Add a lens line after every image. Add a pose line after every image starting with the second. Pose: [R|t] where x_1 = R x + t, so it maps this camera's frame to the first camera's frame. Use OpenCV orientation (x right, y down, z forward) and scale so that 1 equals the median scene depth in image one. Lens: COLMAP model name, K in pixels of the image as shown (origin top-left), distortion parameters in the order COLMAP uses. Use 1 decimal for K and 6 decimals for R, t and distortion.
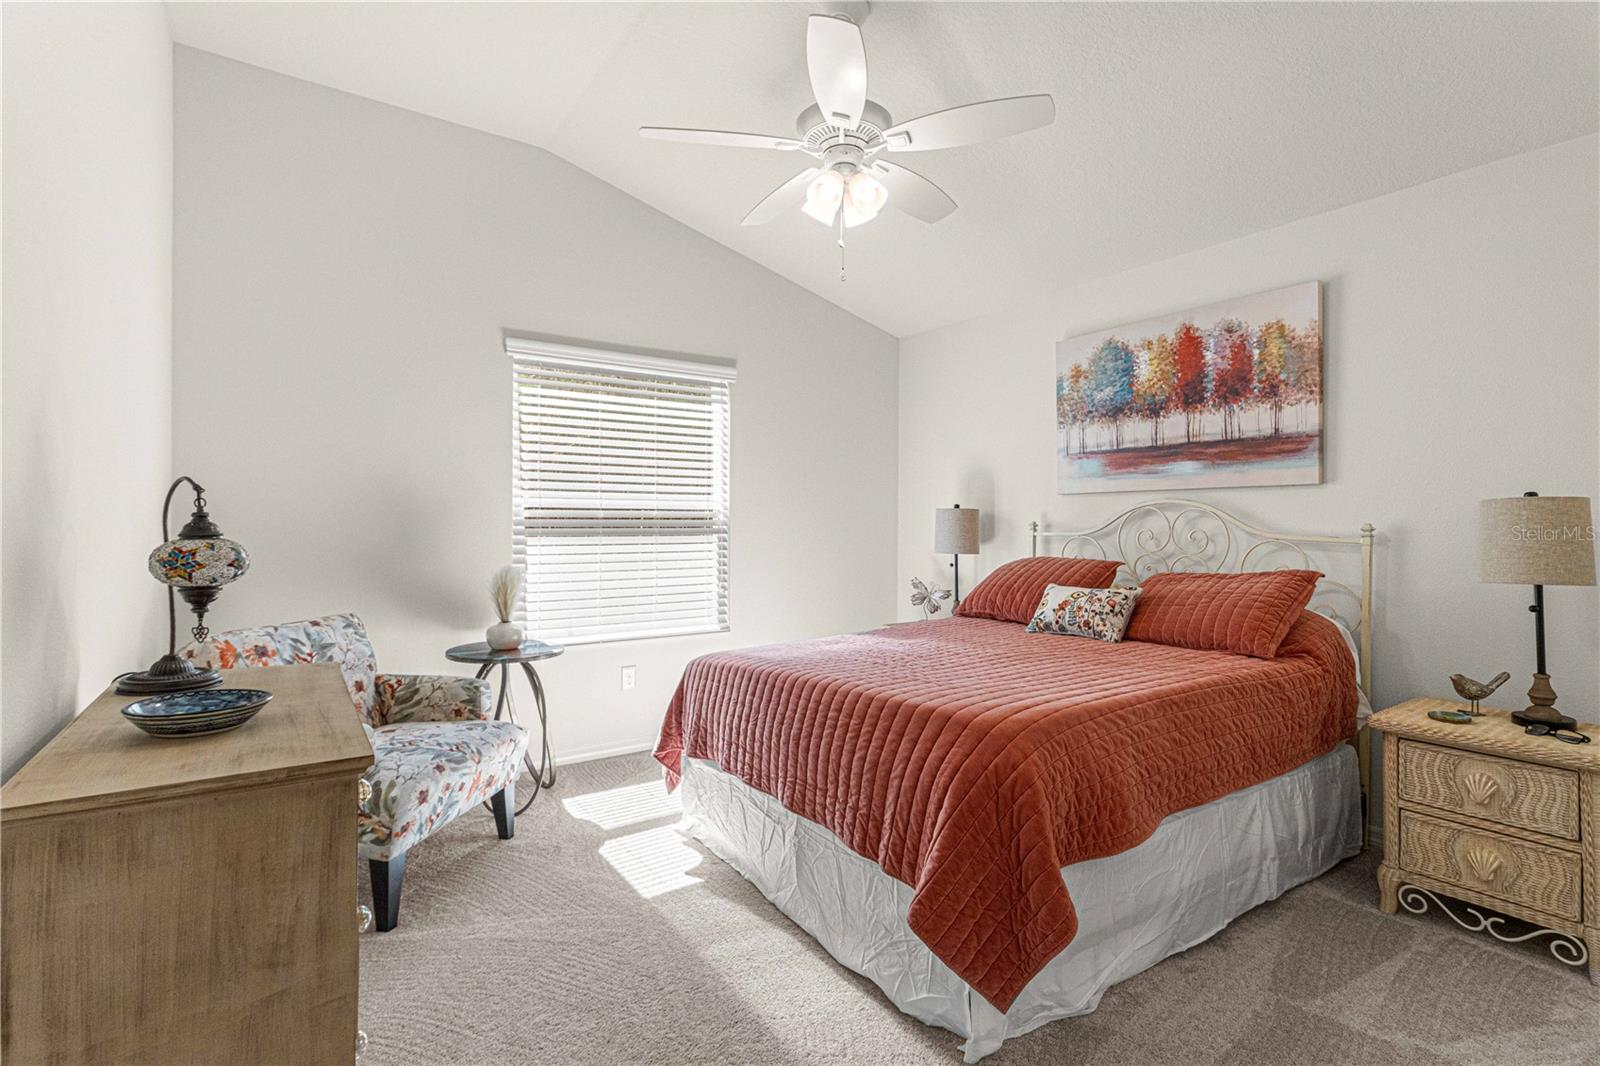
lens RADIAL K [[749.7, 0, 795.3], [0, 749.7, 529.2], [0, 0, 1]] dist [0.004121, 0.000661]
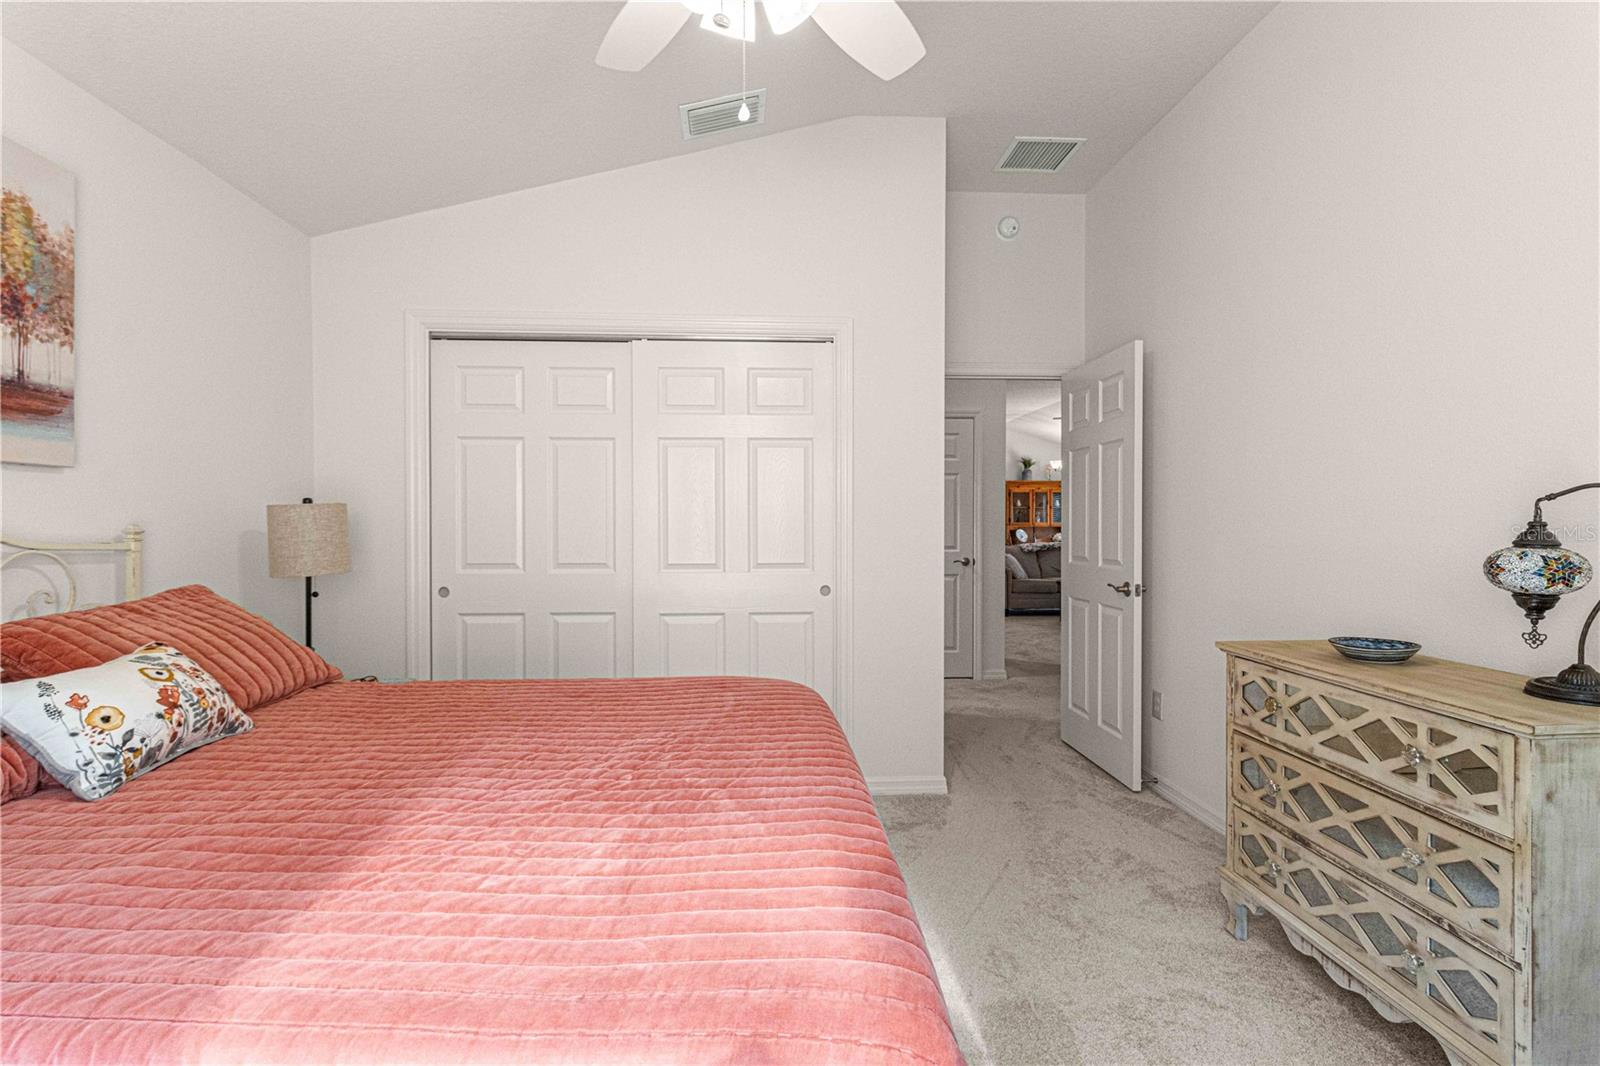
lens RADIAL K [[749.7, 0, 785.1], [0, 749.7, 539.2], [0, 0, 1]] dist [0.004121, 0.000661]
pose [[-0.847206, -0.014218, 0.531074, -0.227804], [-0.000751, 0.999673, 0.025566, -0.012188], [-0.531263, 0.021261, -0.846940, 1.223447]]
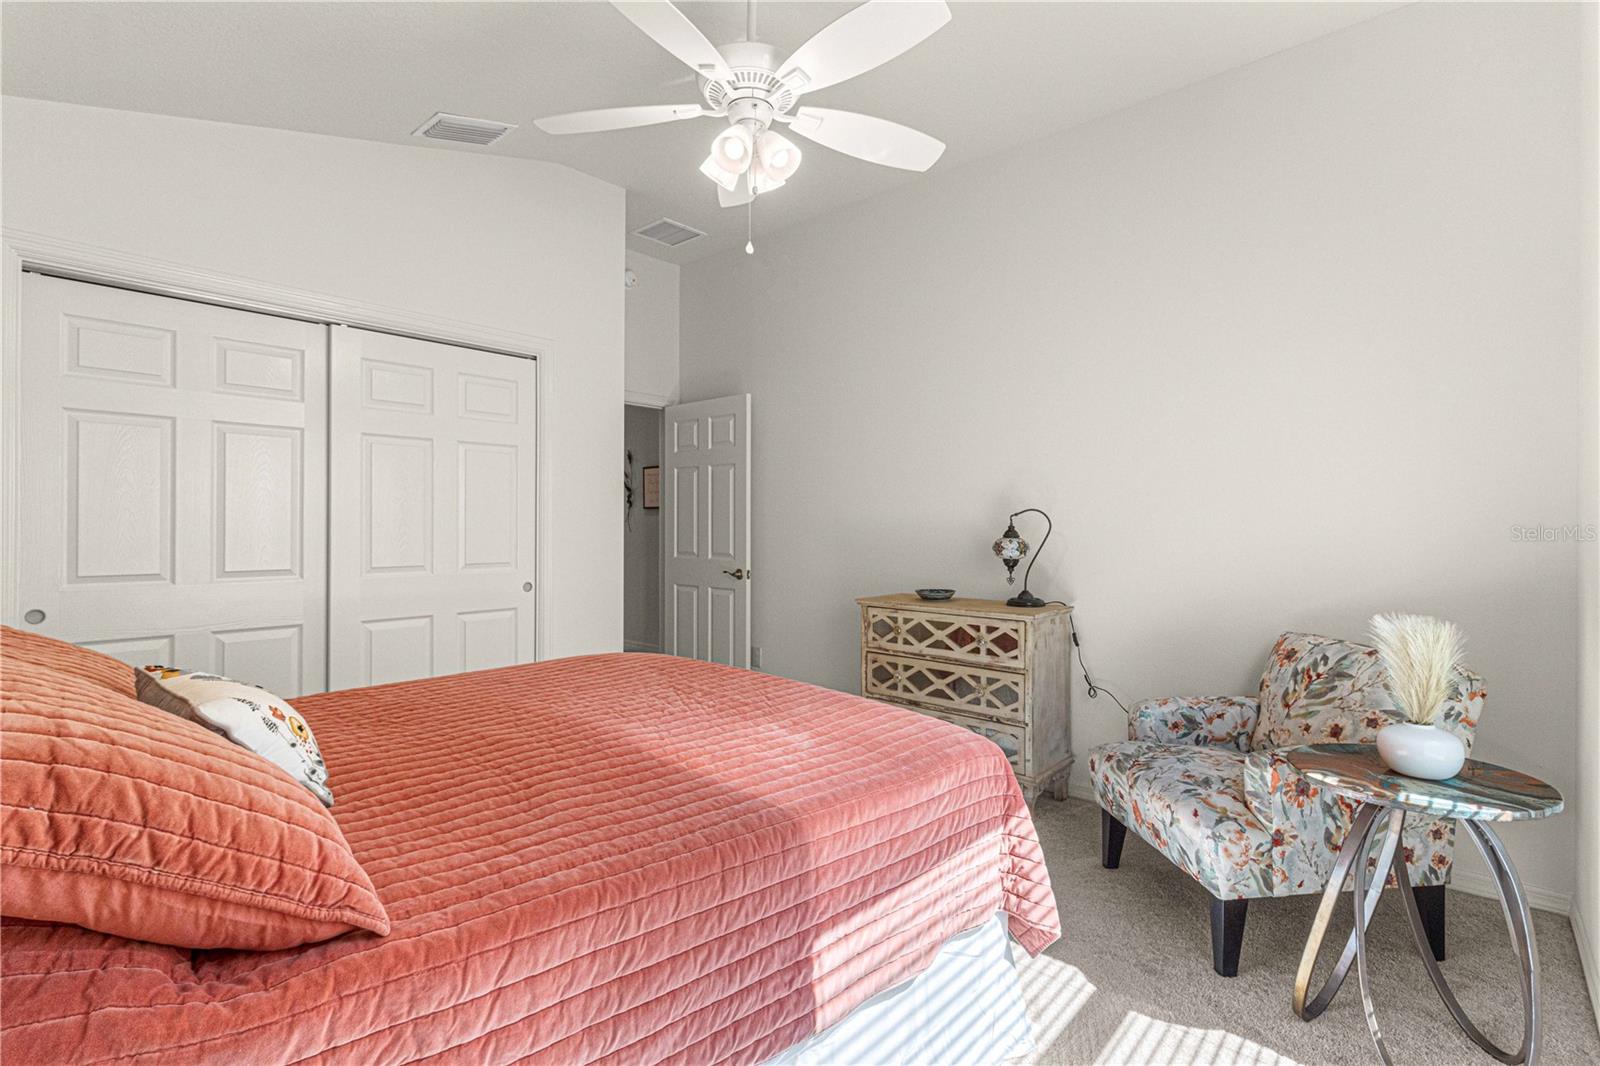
lens RADIAL K [[749.7, 0, 804.4], [0, 749.7, 524.1], [0, 0, 1]] dist [0.004121, 0.000661]
pose [[-0.976023, -0.007732, -0.217528, 0.160347], [-0.008139, 0.999966, 0.000974, -0.012864], [0.217513, 0.002722, -0.976054, 1.538505]]
